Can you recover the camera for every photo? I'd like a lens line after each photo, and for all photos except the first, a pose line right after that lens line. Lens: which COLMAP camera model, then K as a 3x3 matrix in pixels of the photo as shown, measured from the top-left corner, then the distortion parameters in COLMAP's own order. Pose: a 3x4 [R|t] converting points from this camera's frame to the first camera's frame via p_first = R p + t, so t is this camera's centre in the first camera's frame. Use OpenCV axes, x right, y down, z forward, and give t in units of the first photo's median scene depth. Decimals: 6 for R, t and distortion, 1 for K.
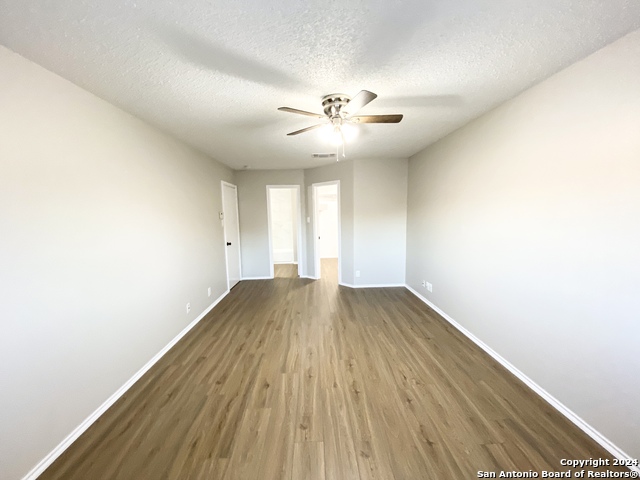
lens RADIAL K [[259.8, 0, 319.2], [0, 259.8, 239.6], [0, 0, 1]] dist [0.035014, -0.026978]
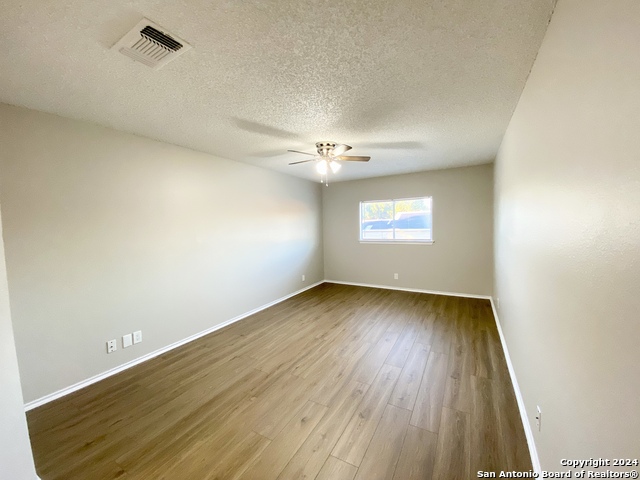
lens RADIAL K [[259.8, 0, 319.2], [0, 259.8, 239.6], [0, 0, 1]] dist [0.035014, -0.026978]
pose [[-0.856621, 0.016608, 0.515678, -0.498512], [0.102261, 0.985118, 0.138146, -0.168392], [-0.505710, 0.171073, -0.845572, 1.826362]]
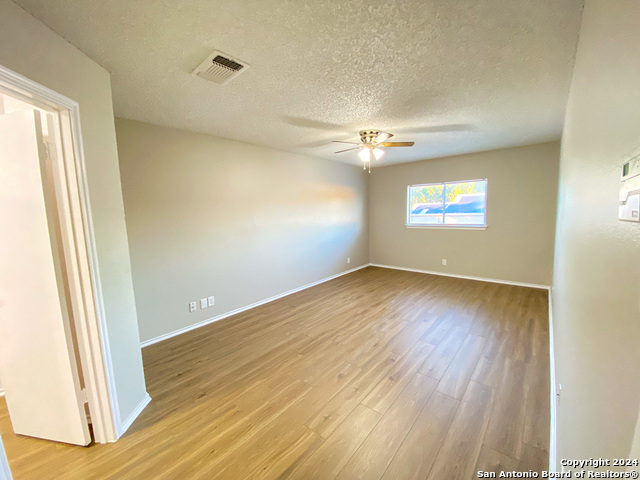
lens RADIAL K [[259.8, 0, 319.2], [0, 259.8, 239.6], [0, 0, 1]] dist [0.035014, -0.026978]
pose [[-0.740612, -0.029681, 0.671277, -0.586492], [0.119704, 0.977215, 0.175276, -0.176116], [-0.661184, 0.210166, -0.720184, 1.887978]]
